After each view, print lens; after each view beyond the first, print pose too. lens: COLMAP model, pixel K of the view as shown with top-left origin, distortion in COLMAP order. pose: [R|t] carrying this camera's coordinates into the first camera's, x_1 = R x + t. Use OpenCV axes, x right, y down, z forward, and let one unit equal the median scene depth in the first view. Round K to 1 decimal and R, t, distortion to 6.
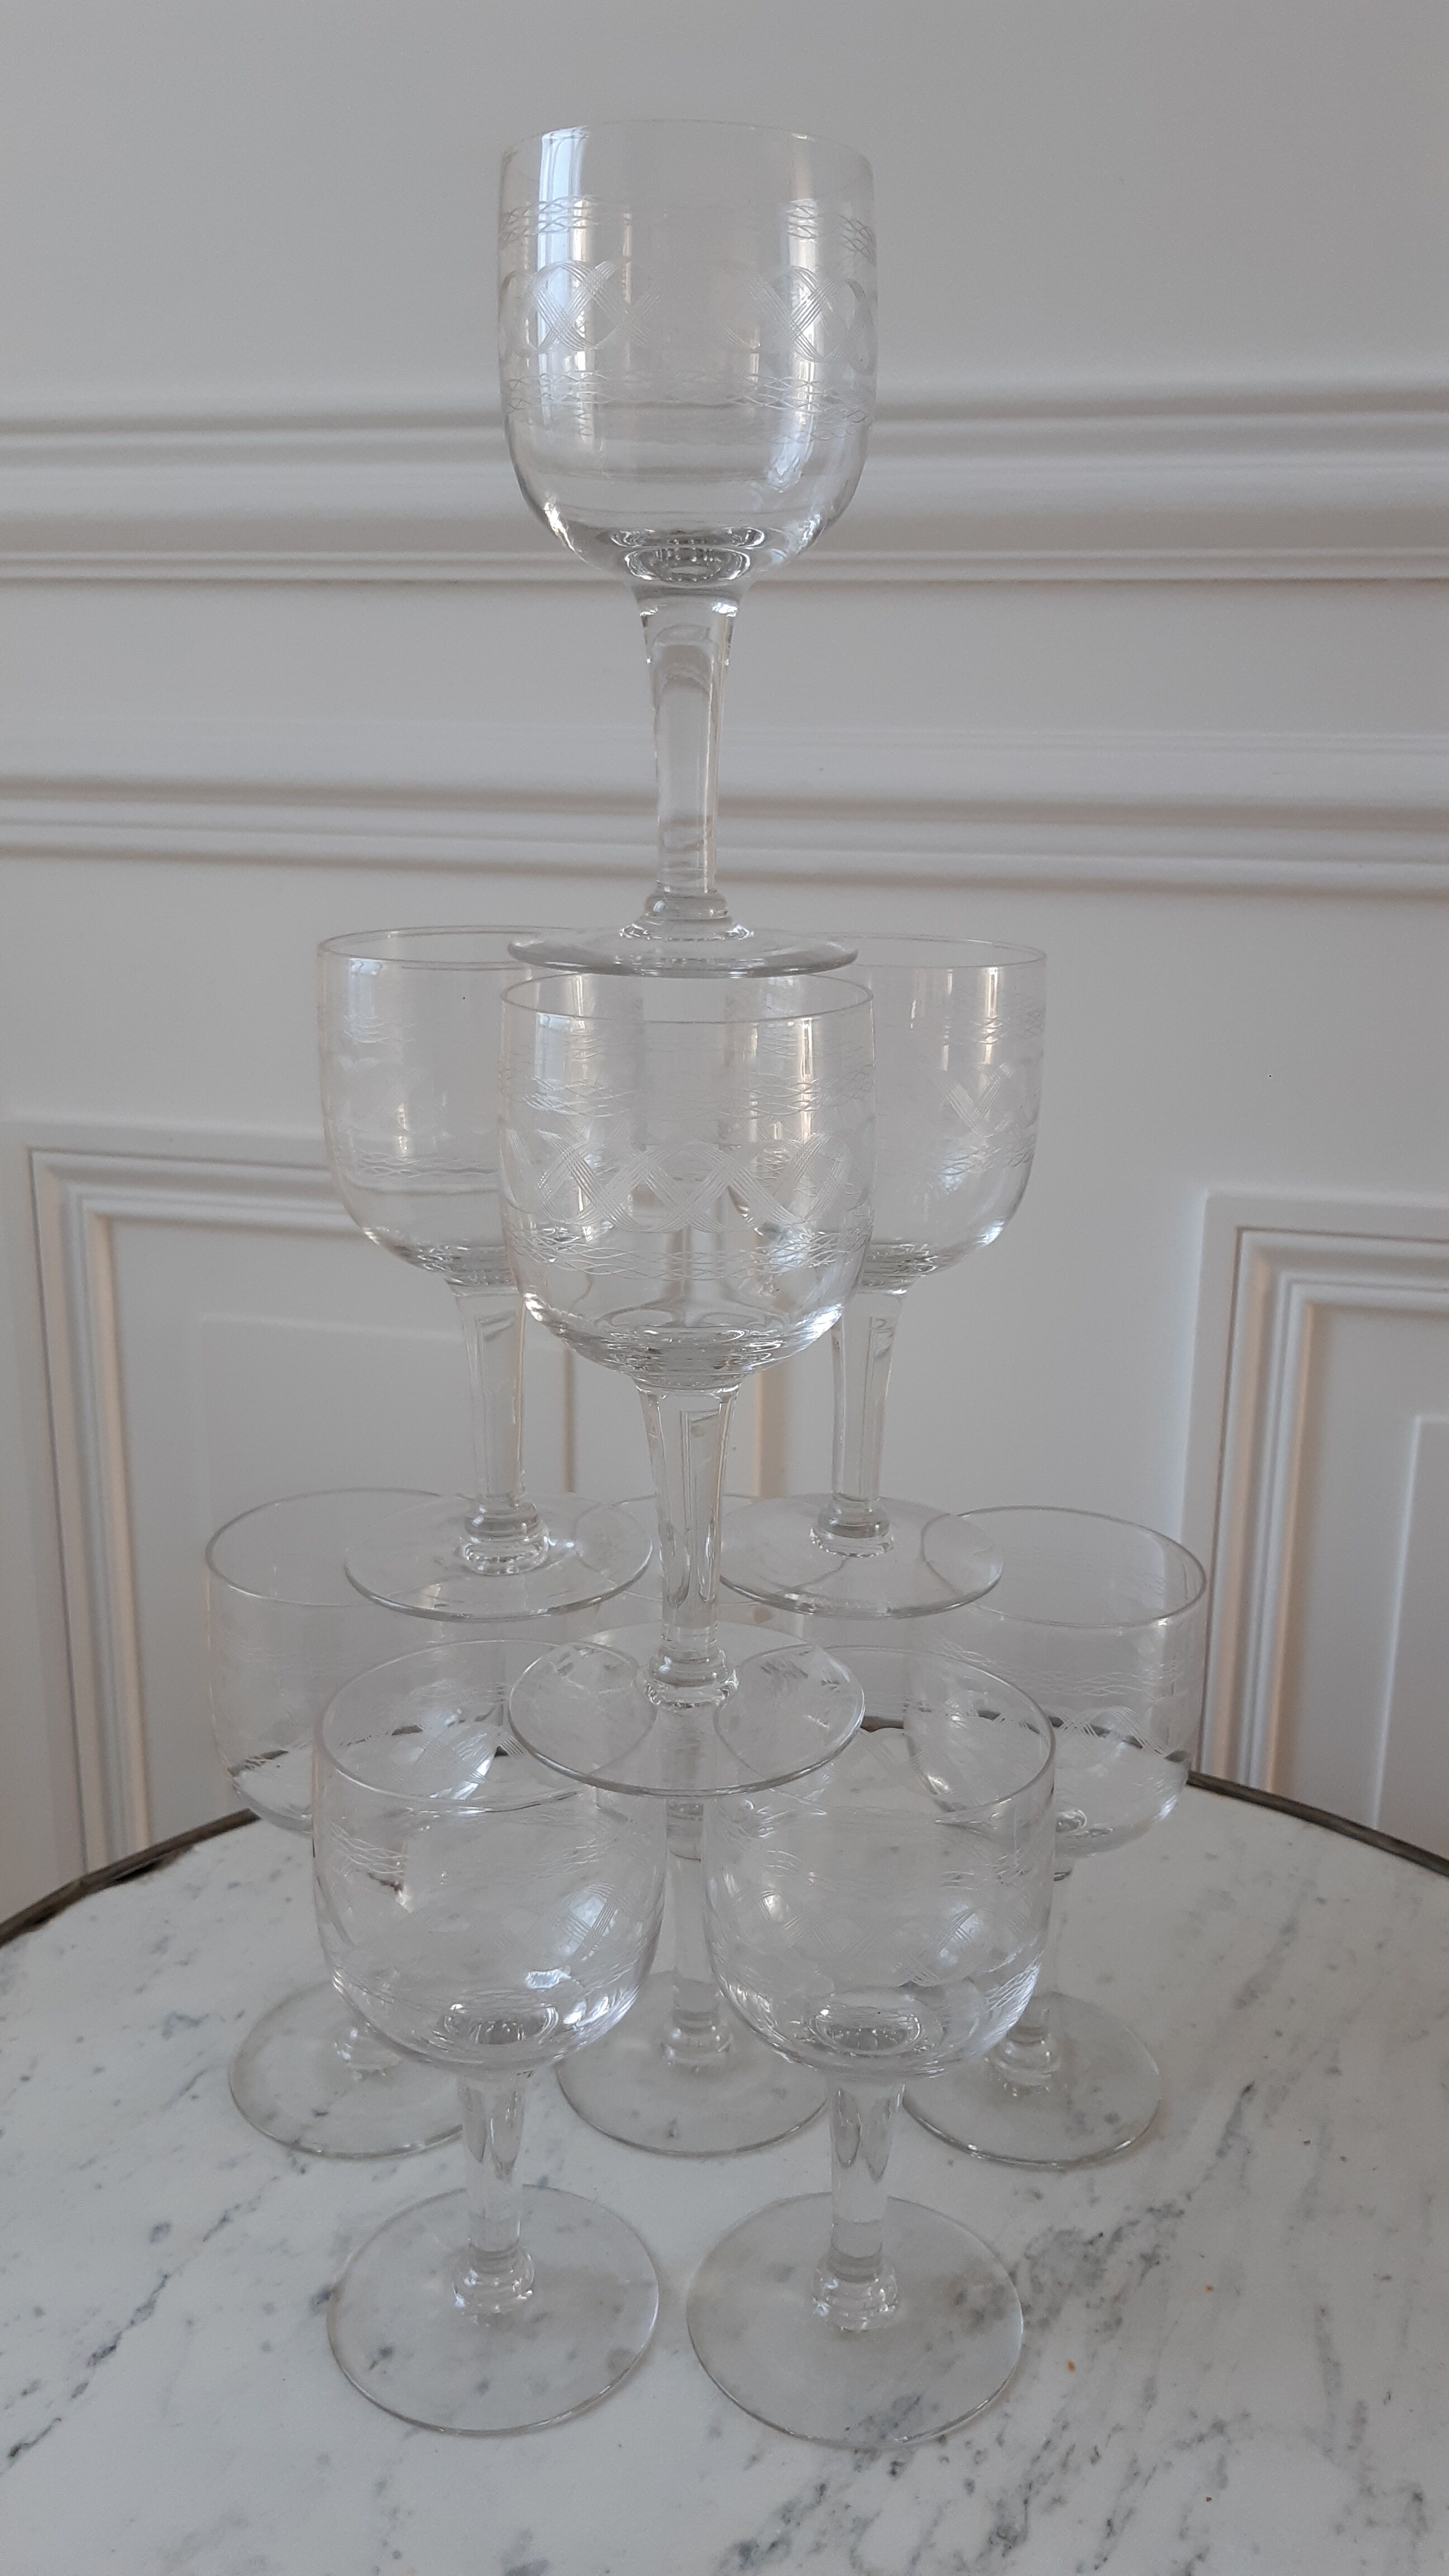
lens RADIAL K [[2050.3, 0, 705.3], [0, 2050.3, 1300.6], [0, 0, 1]] dist [0.030566, -0.096546]
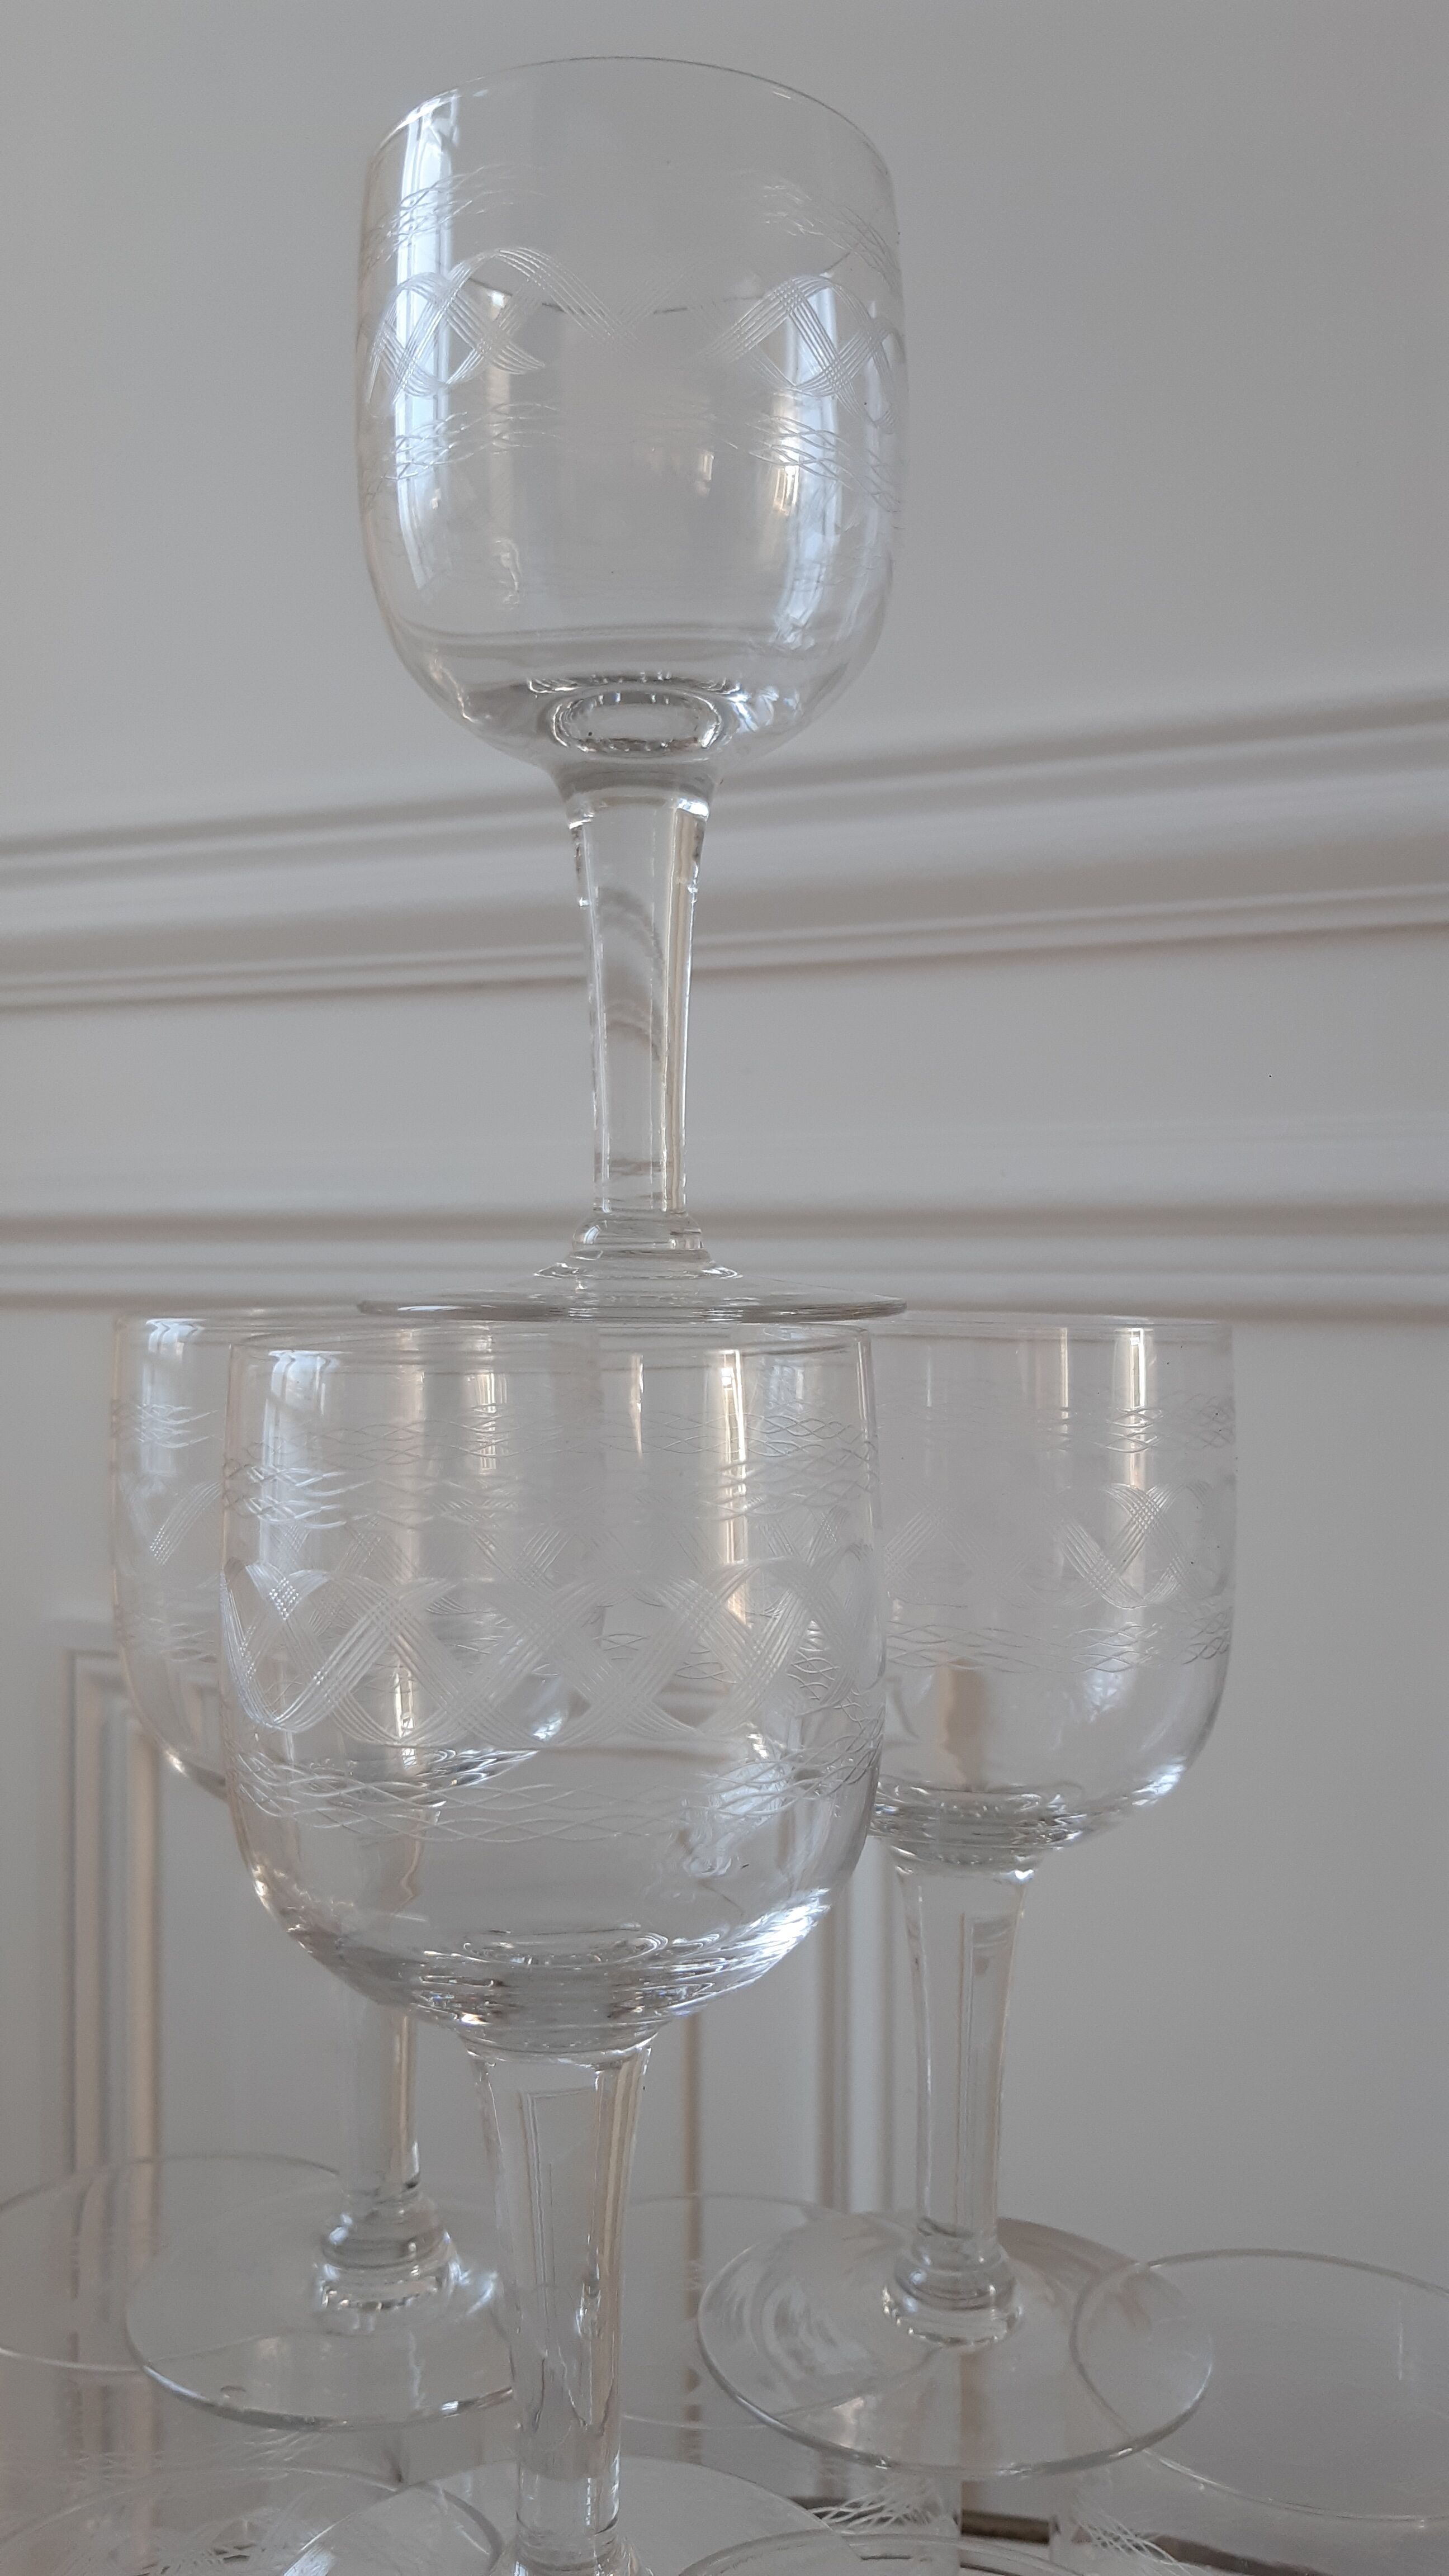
lens RADIAL K [[2050.3, 0, 751.1], [0, 2050.3, 1276.9], [0, 0, 1]] dist [0.030566, -0.096546]
pose [[0.988825, -0.004984, -0.148997, 0.105336], [-0.036459, 0.961008, -0.274107, -0.004993], [0.144553, 0.276476, 0.950087, 0.352116]]
